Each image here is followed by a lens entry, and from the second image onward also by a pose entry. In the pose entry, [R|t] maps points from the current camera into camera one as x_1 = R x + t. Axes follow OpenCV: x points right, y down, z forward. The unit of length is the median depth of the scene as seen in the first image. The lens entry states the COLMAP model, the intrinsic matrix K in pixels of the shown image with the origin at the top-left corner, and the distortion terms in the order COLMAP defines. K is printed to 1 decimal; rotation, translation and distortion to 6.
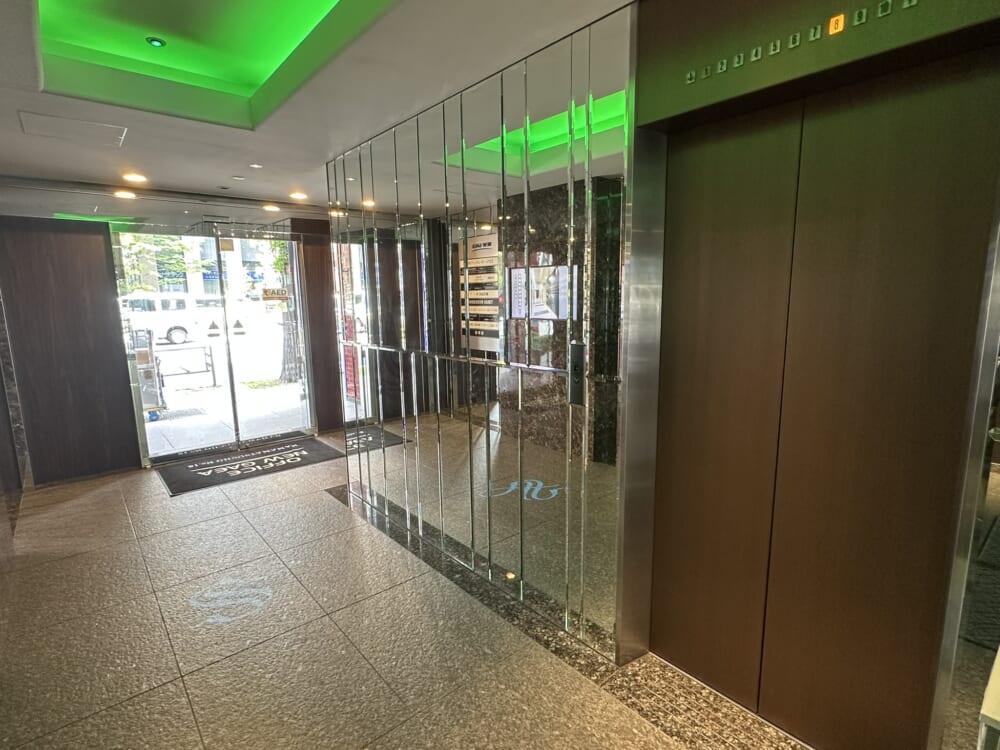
lens RADIAL K [[508.6, 0, 500.0], [0, 508.6, 375.0], [0, 0, 1]] dist [-0.000229, 0.000474]
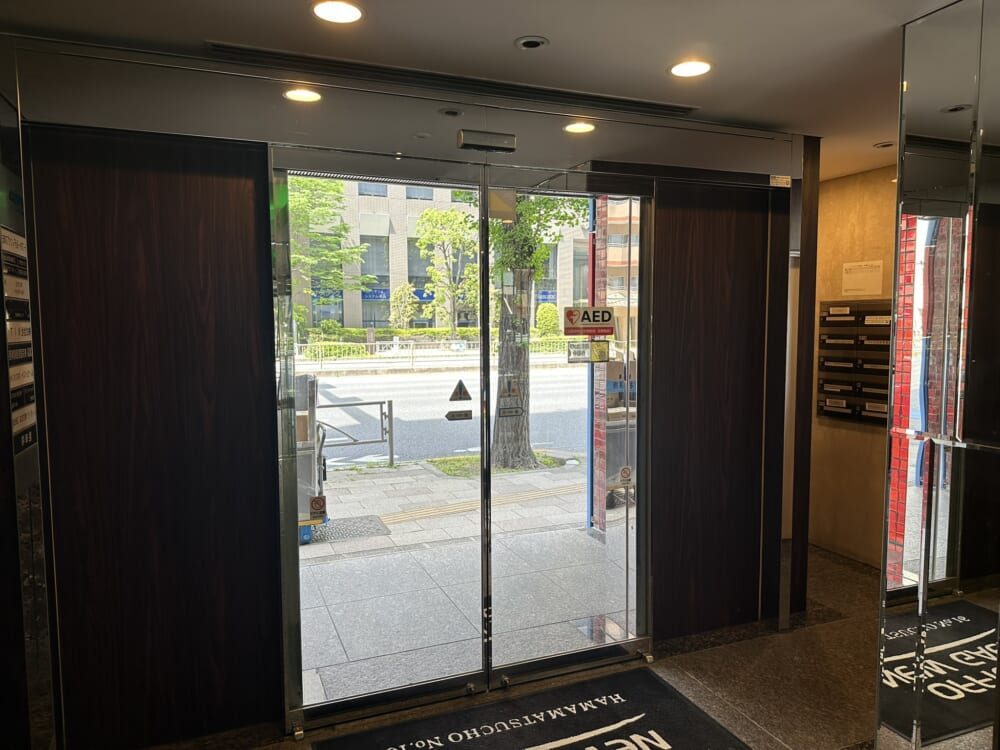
lens RADIAL K [[699.3, 0, 500.0], [0, 699.3, 375.0], [0, 0, 1]] dist [0.099056, -0.000271]
pose [[0.949174, 0.033344, -0.312981, -0.310118], [-0.058385, 0.995768, -0.070976, -0.063711], [0.309290, 0.085642, 0.947104, 0.404397]]
